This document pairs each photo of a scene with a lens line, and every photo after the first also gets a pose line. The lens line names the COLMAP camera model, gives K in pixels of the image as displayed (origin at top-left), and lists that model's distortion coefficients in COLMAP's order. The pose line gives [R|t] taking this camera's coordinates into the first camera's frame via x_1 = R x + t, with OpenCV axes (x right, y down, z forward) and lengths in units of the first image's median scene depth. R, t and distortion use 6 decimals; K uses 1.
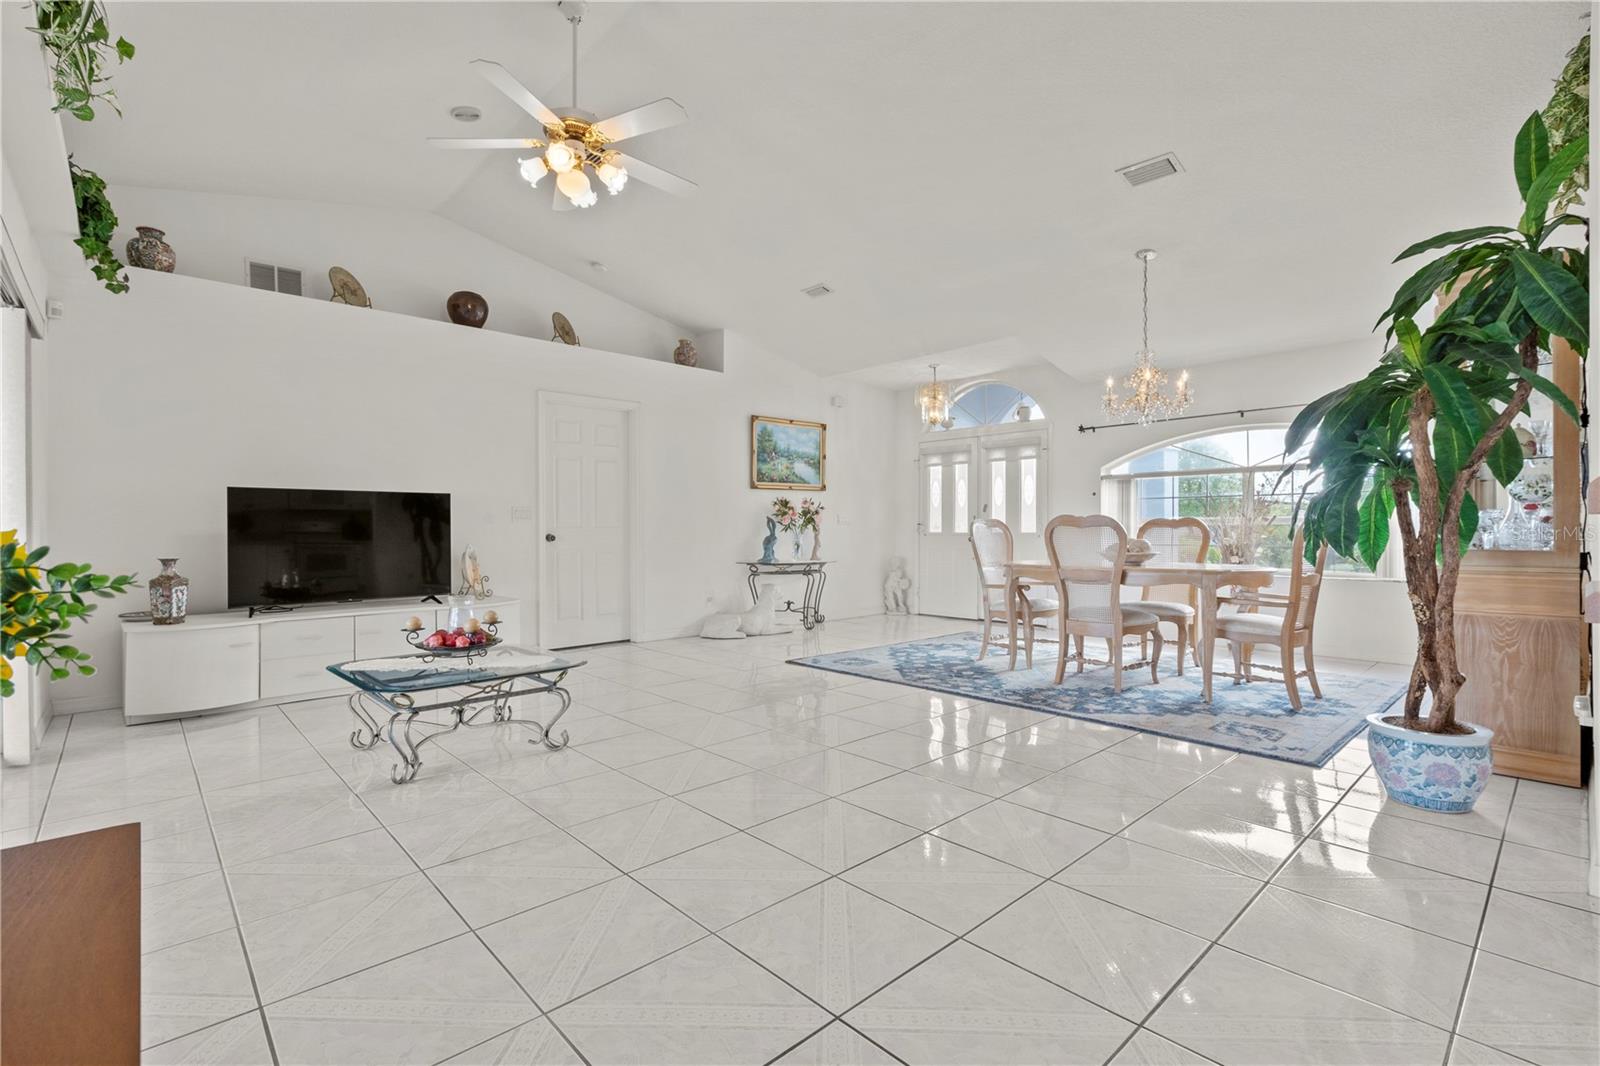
lens RADIAL K [[721.1, 0, 800.6], [0, 721.1, 521.4], [0, 0, 1]] dist [0.000224, 0.000131]
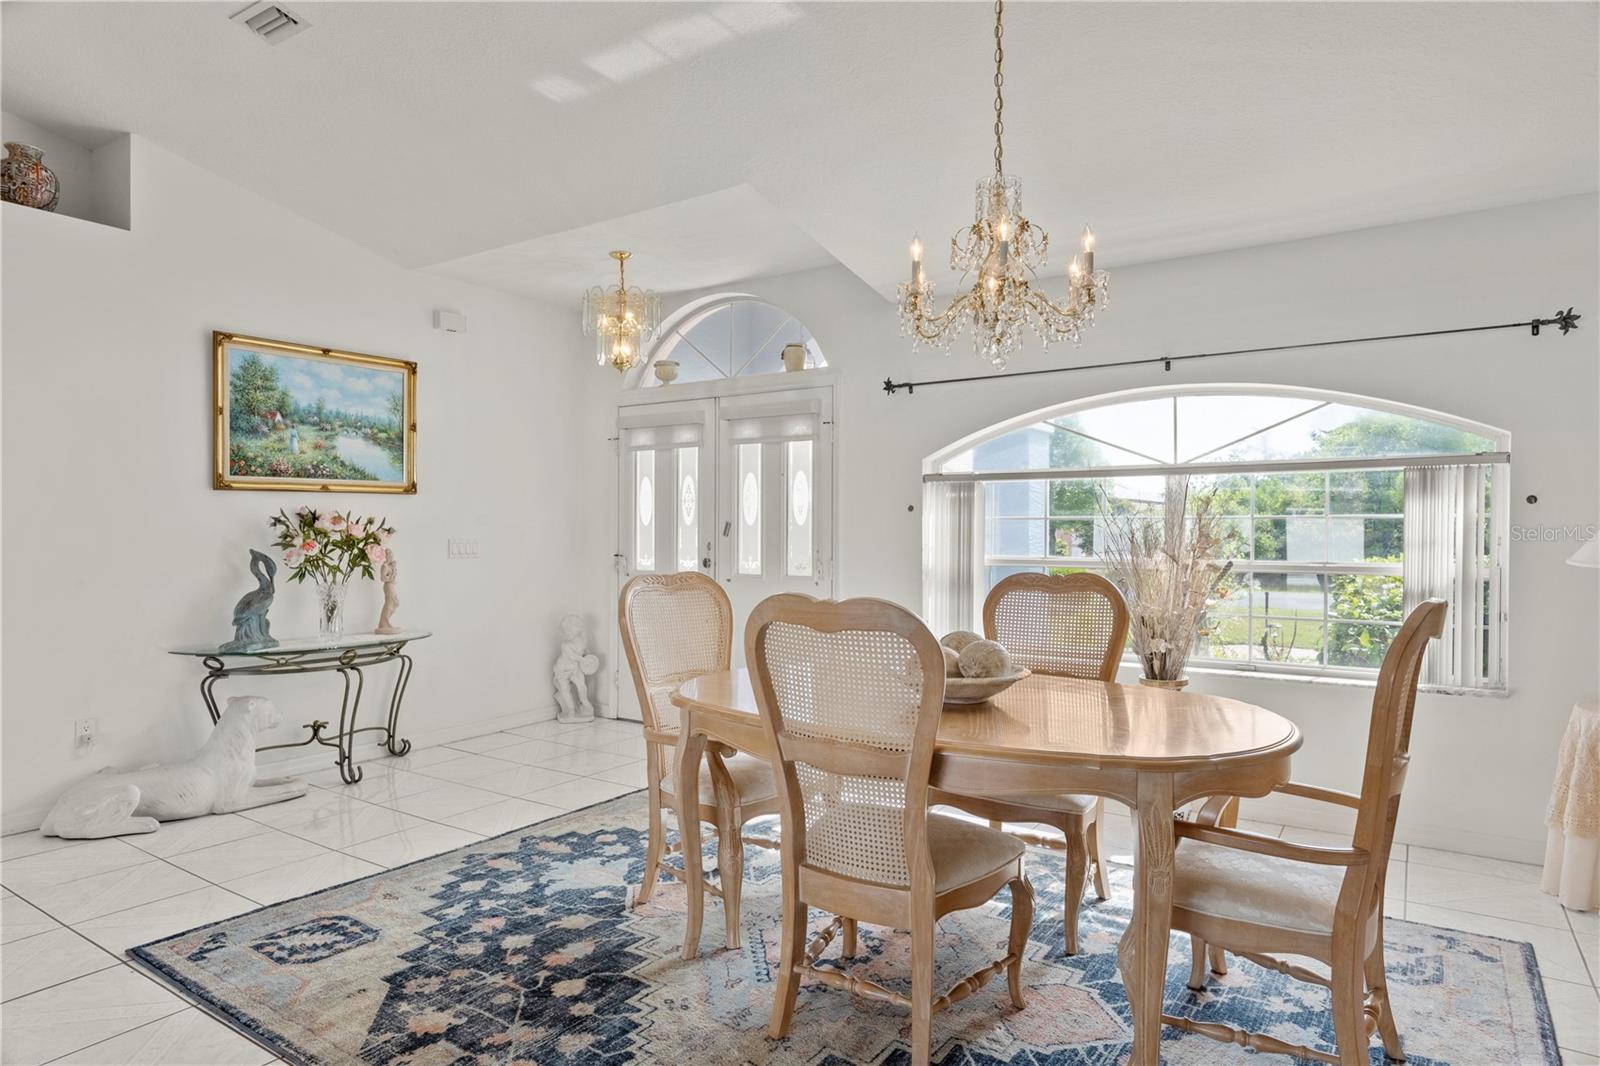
lens RADIAL K [[918.1, 0, 793.0], [0, 918.1, 538.3], [0, 0, 1]] dist [-0.008468, -0.003403]
pose [[0.974817, 0.001010, 0.223003, 0.161084], [-0.005425, 0.999801, 0.019187, -0.027082], [-0.222939, -0.019913, 0.974629, 0.335051]]
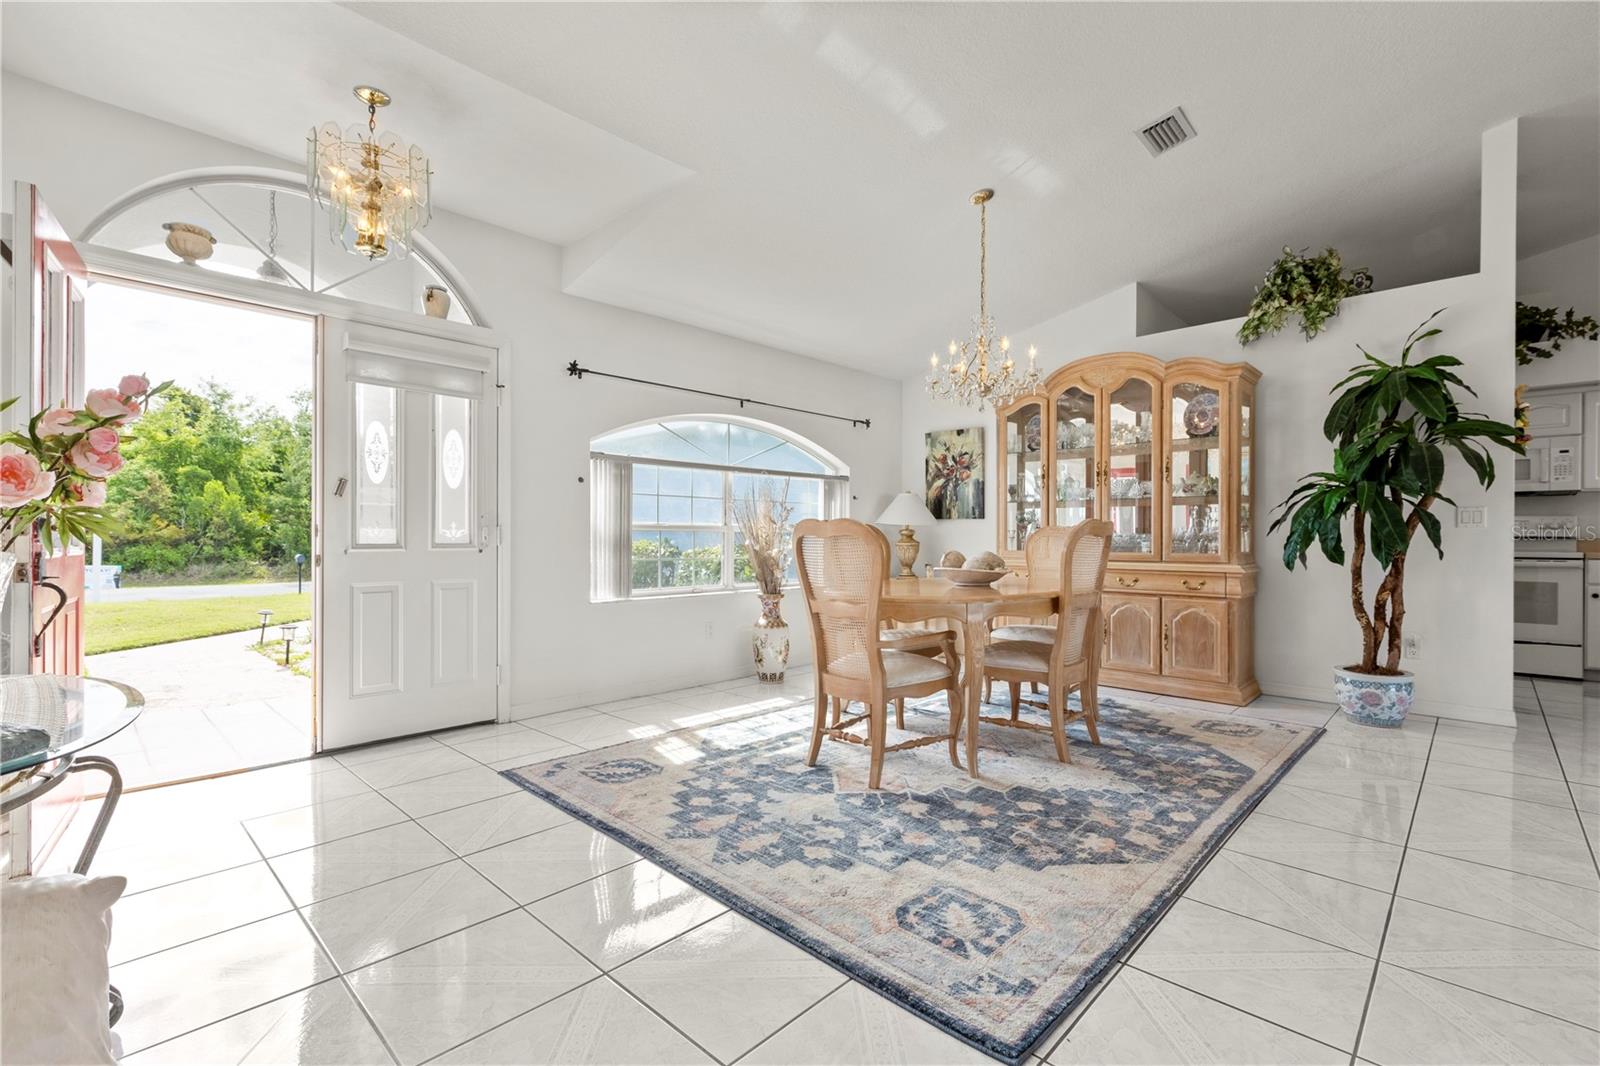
lens RADIAL K [[720.0, 0, 792.5], [0, 720.0, 527.5], [0, 0, 1]] dist [0.000581, 0.000280]
pose [[-0.051719, 0.016572, 0.998524, -0.198615], [-0.013983, 0.999752, -0.017317, 0.009961], [-0.998564, -0.014858, -0.051474, 0.809143]]
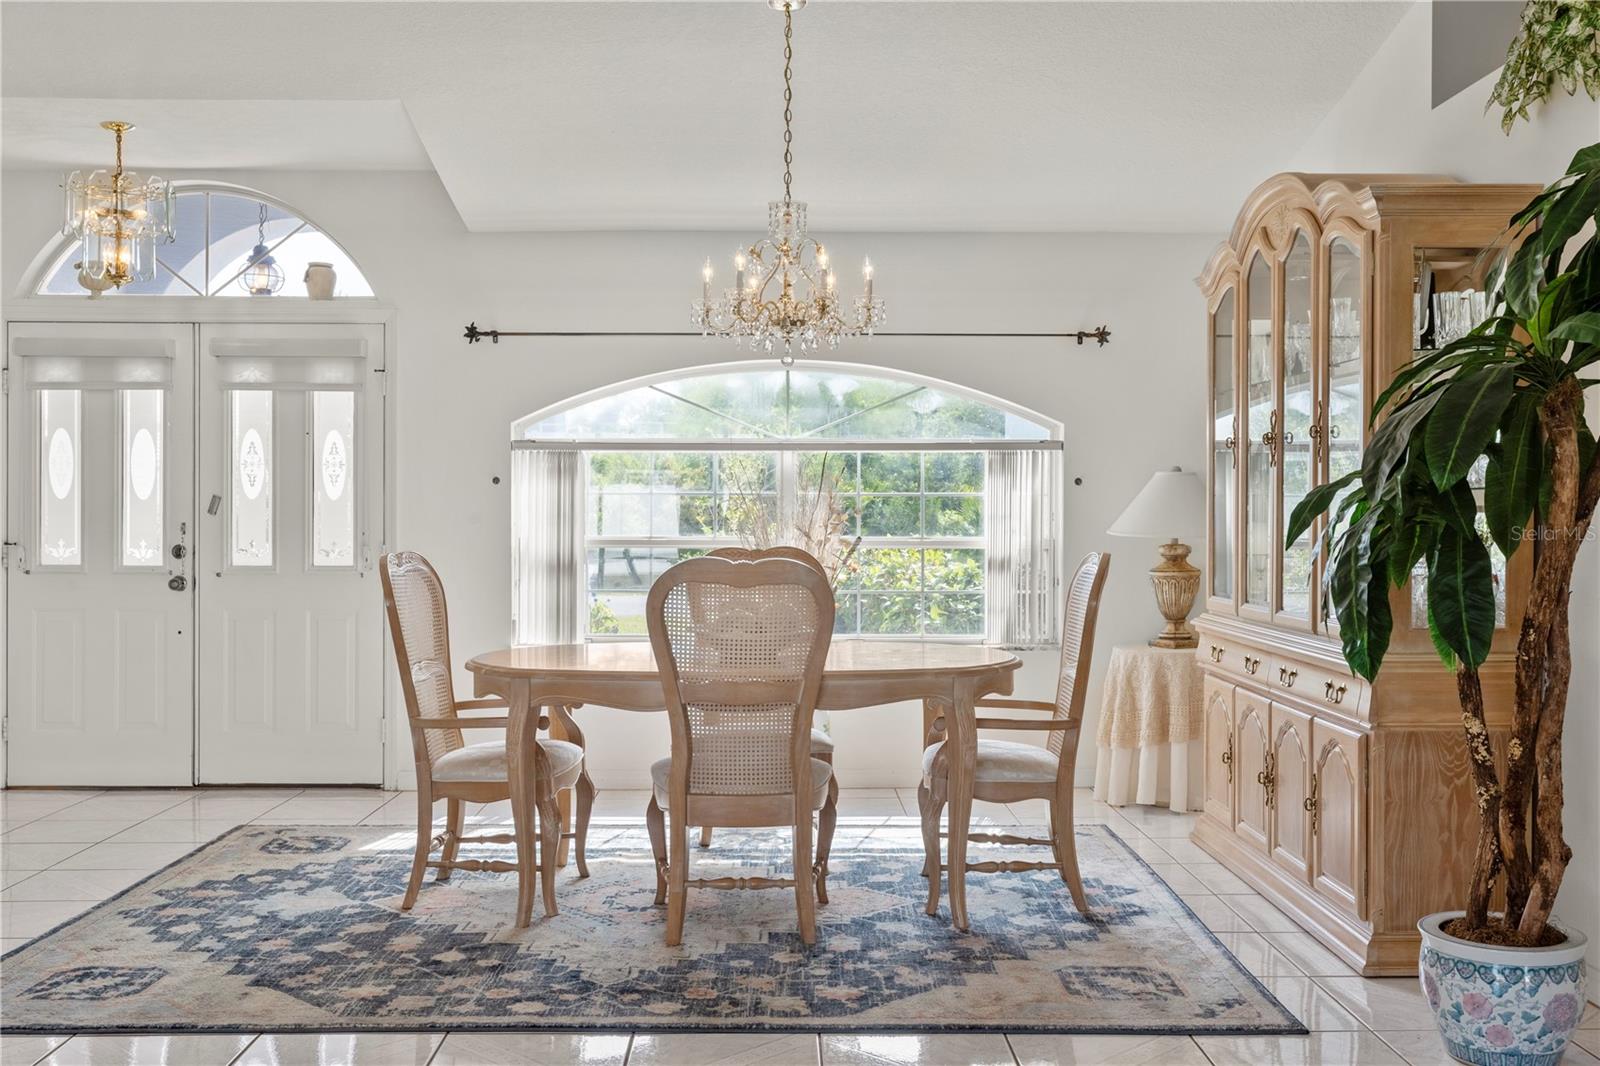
lens RADIAL K [[1557.8, 0, 793.6], [0, 1557.8, 516.0], [0, 0, 1]] dist [-0.017206, 0.000523]
pose [[0.671301, 0.001086, 0.741184, -0.177734], [-0.012044, 0.999883, 0.009443, -0.026099], [-0.741087, -0.015266, 0.671236, 0.200077]]
